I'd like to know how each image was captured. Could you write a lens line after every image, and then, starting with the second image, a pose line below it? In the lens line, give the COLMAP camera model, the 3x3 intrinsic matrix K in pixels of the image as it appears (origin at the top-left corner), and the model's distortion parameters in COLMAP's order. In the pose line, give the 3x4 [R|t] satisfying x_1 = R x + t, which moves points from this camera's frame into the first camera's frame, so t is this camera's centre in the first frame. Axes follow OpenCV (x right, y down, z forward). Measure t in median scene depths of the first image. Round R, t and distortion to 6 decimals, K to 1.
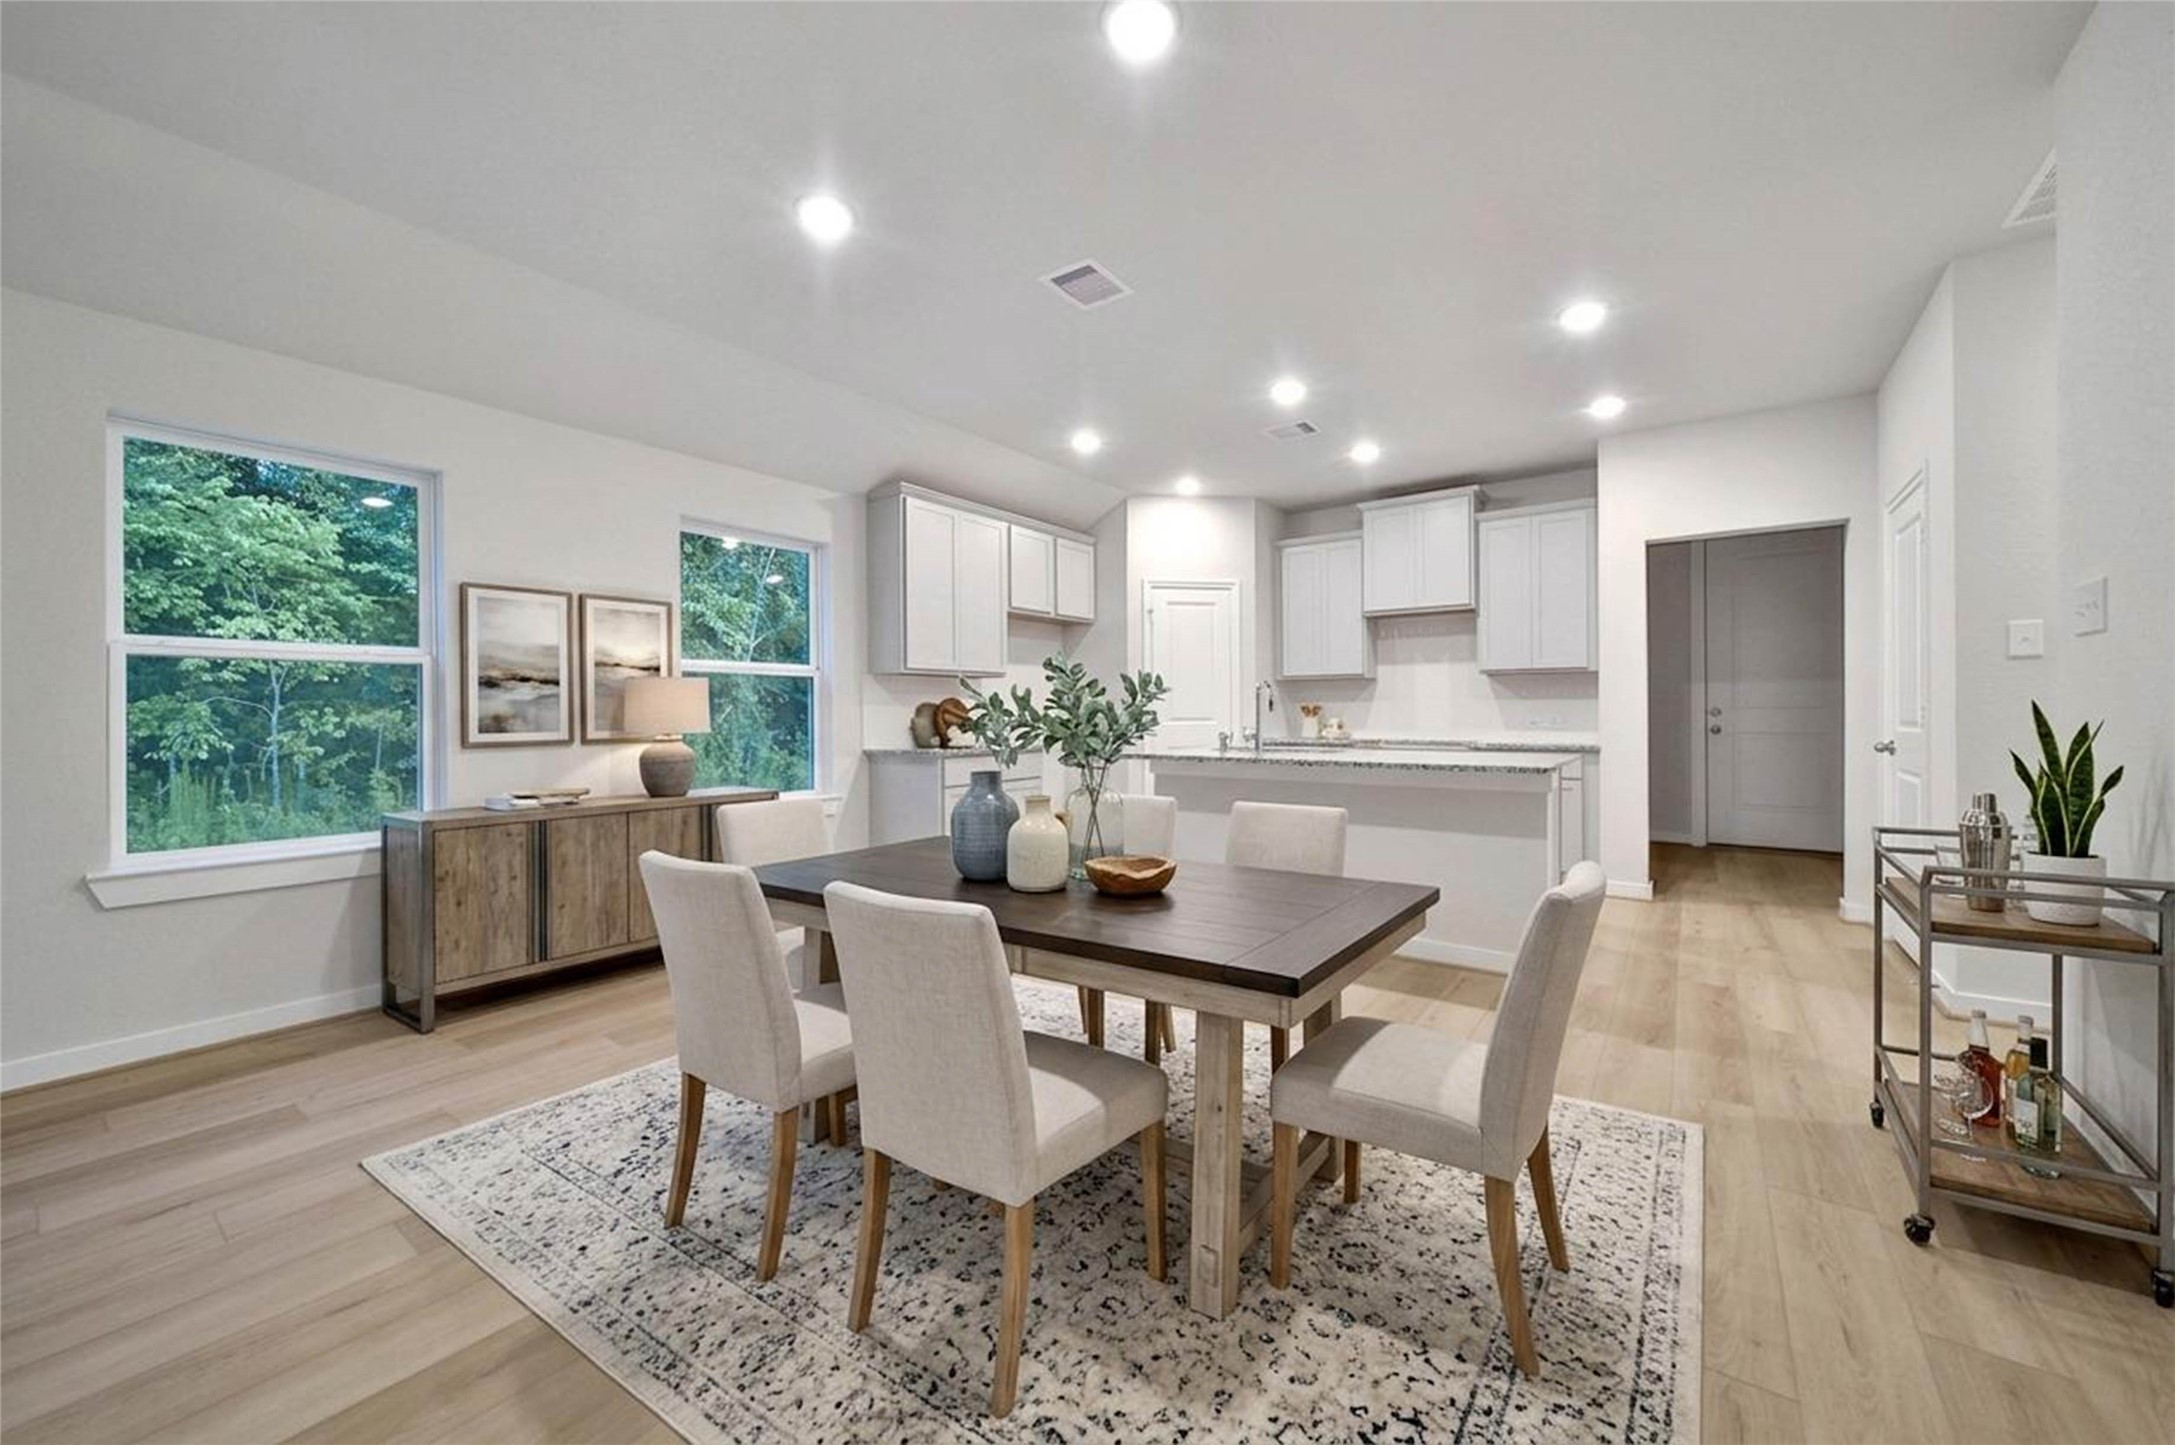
lens RADIAL K [[818.8, 0, 1098.0], [0, 818.8, 712.4], [0, 0, 1]] dist [-0.001043, -0.000002]
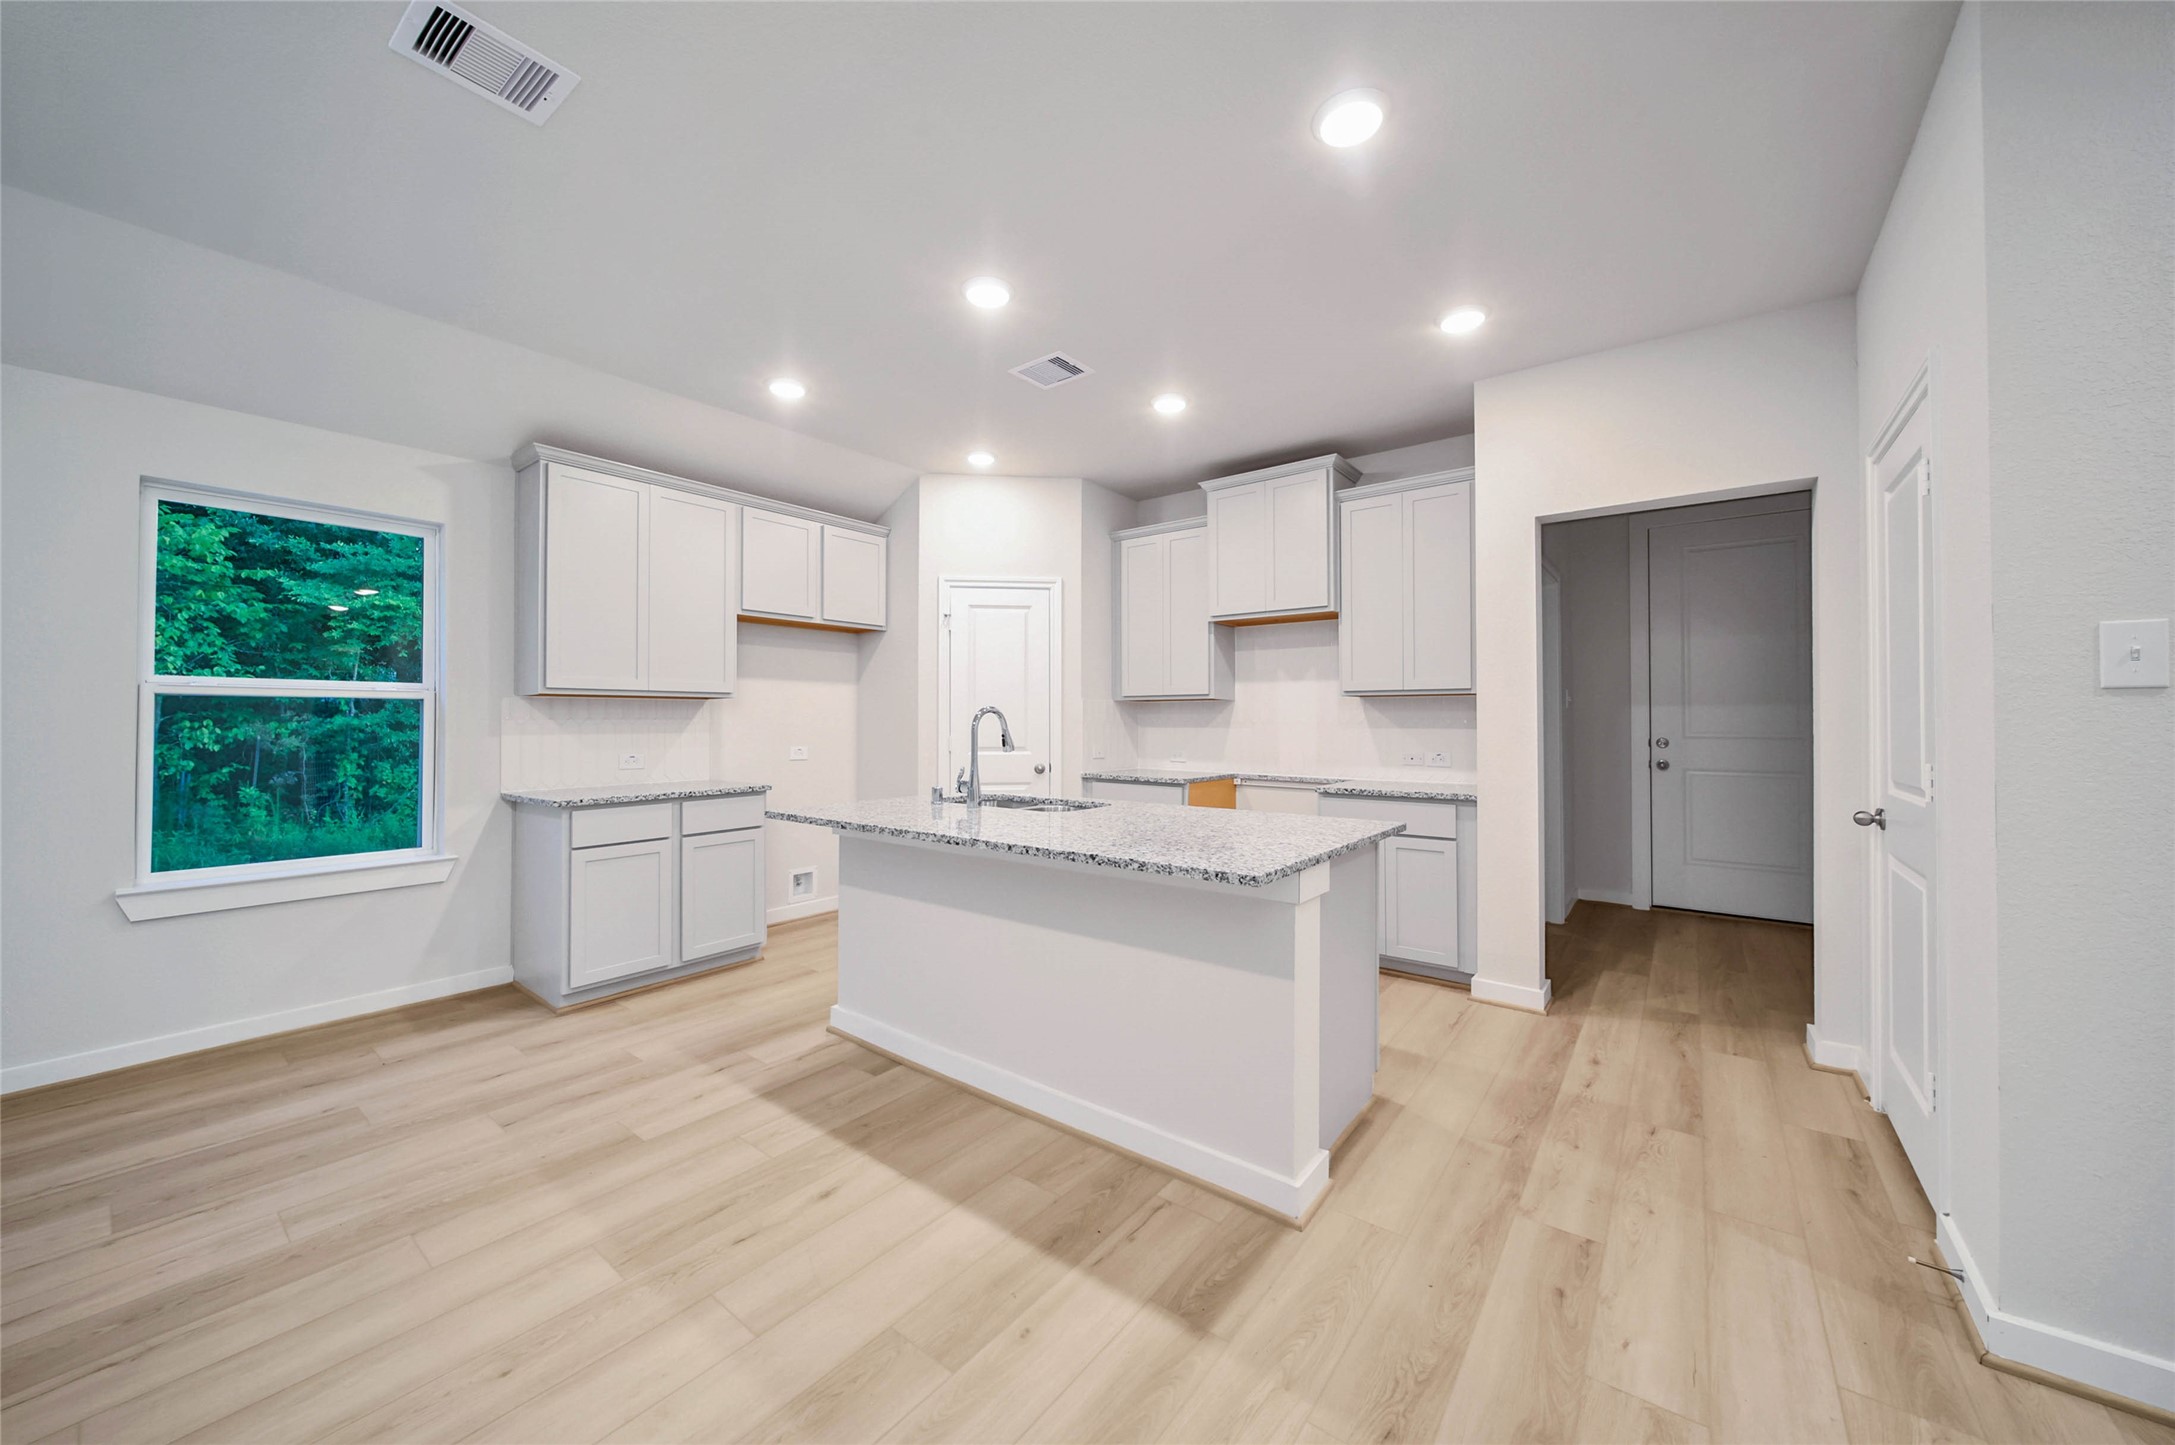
lens RADIAL K [[784.8, 0, 1085.6], [0, 784.8, 710.8], [0, 0, 1]] dist [0.000599, -0.000062]
pose [[0.999553, 0.003926, -0.029633, 0.249650], [-0.004245, 0.999934, -0.010696, -0.023398], [0.029589, 0.010817, 0.999504, 0.248997]]
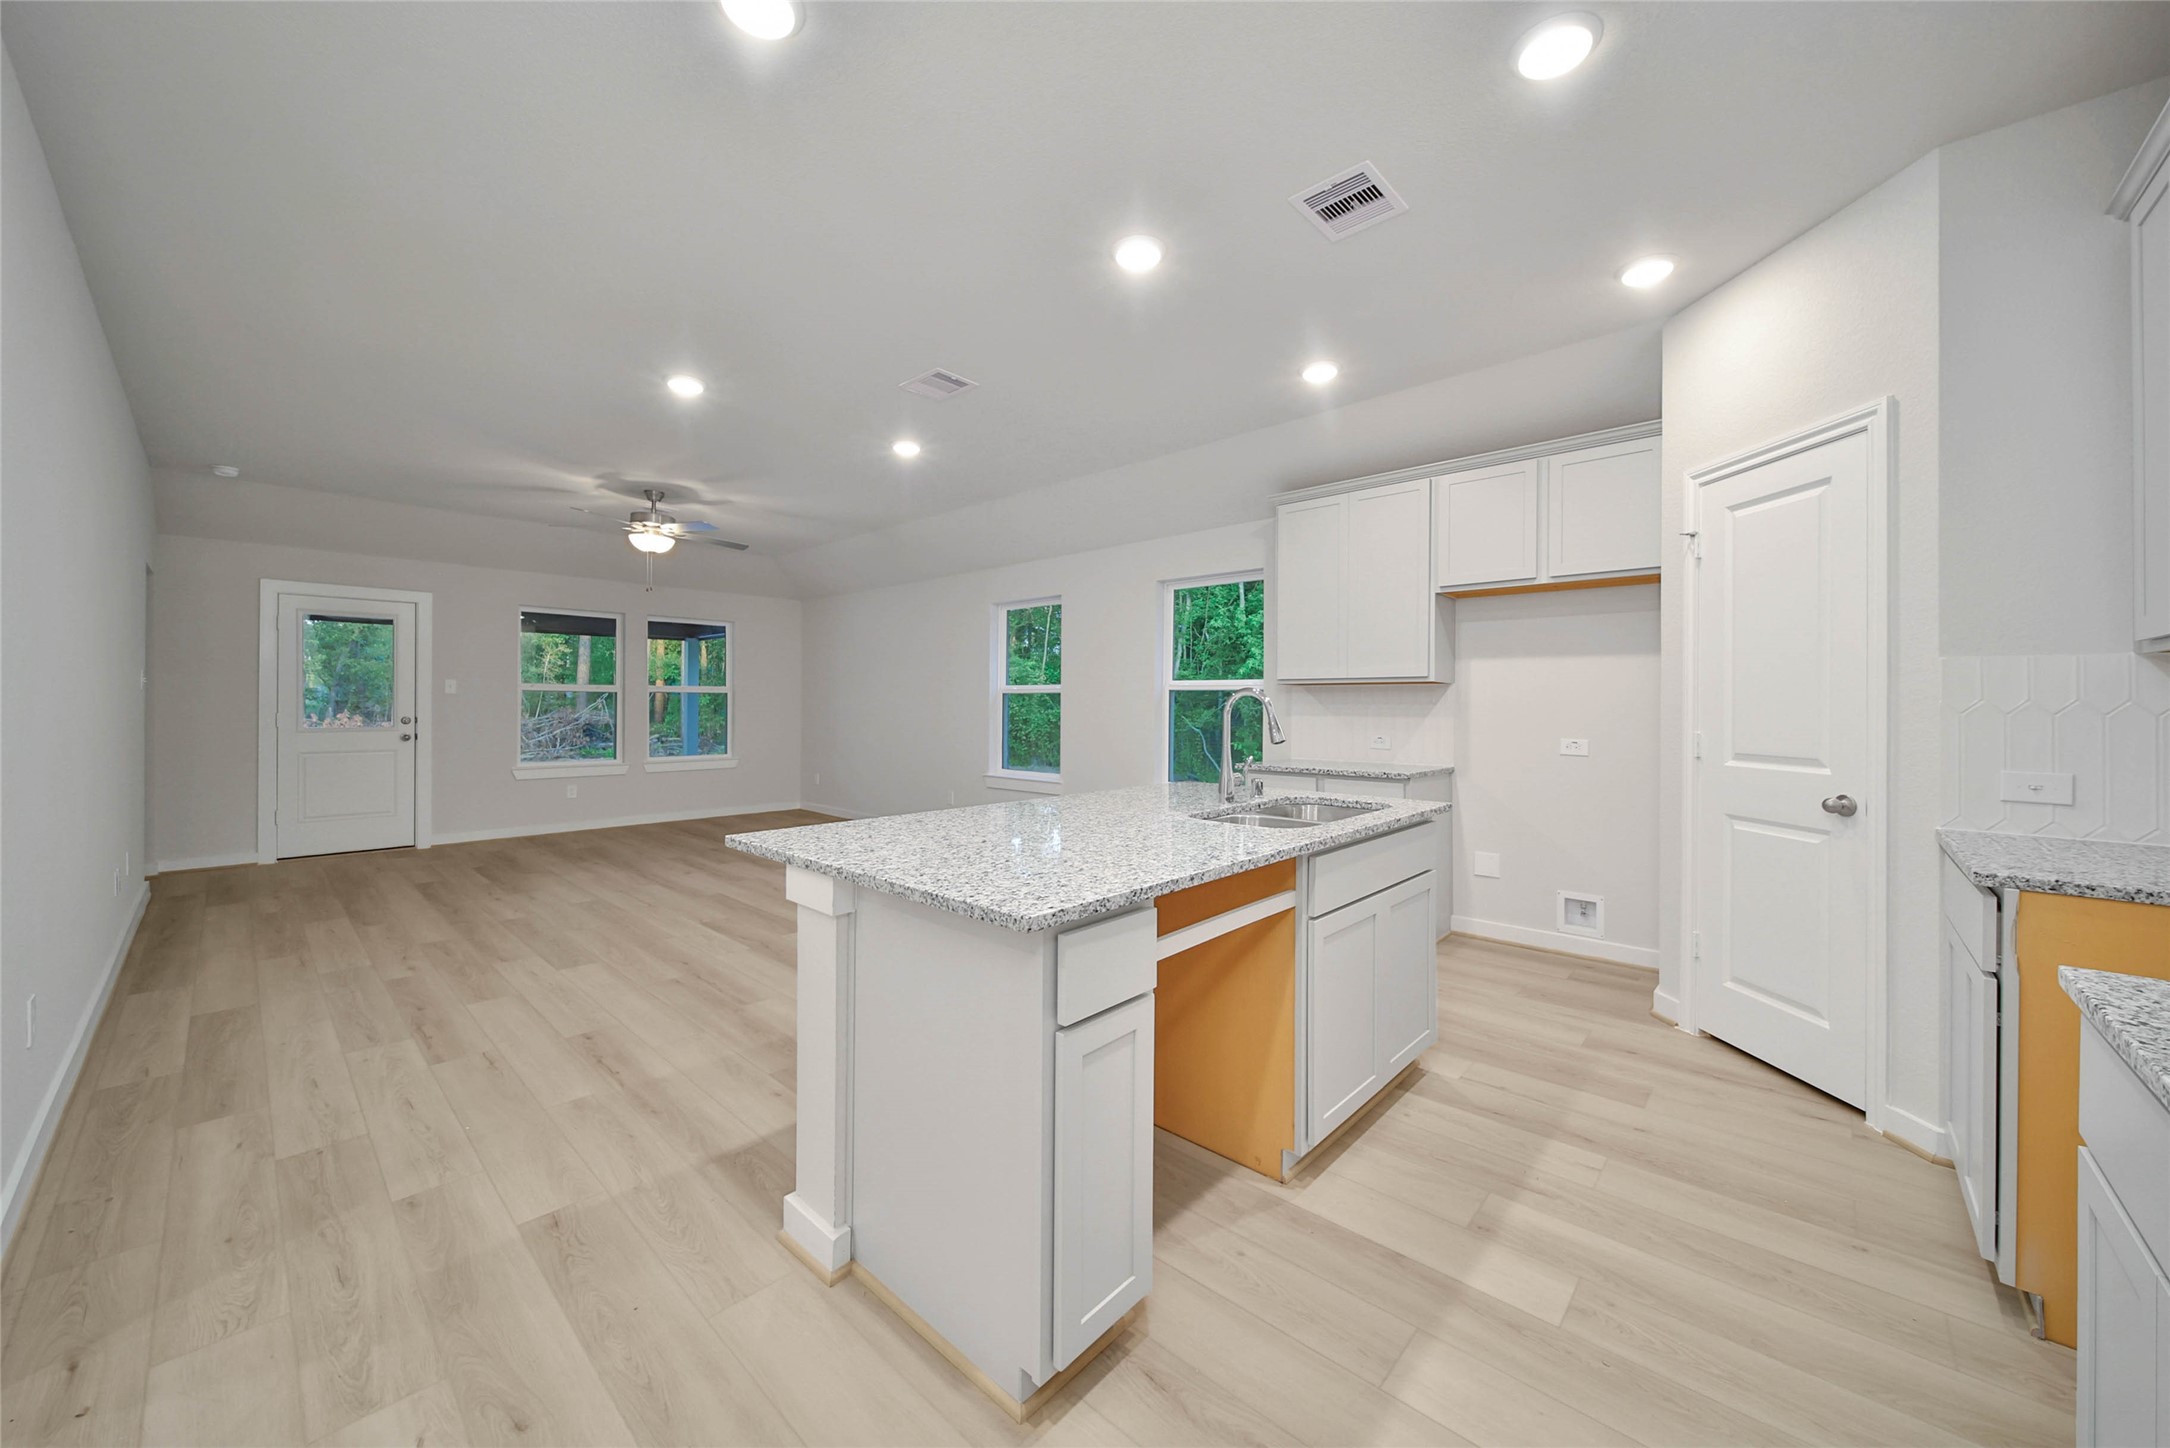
lens RADIAL K [[794.2, 0, 1085.7], [0, 794.2, 700.2], [0, 0, 1]] dist [-0.001069, -0.000162]
pose [[-0.116638, 0.000153, -0.993174, 0.649743], [-0.003378, 0.999994, 0.000550, -0.024472], [0.993169, 0.003419, -0.116637, 0.765341]]
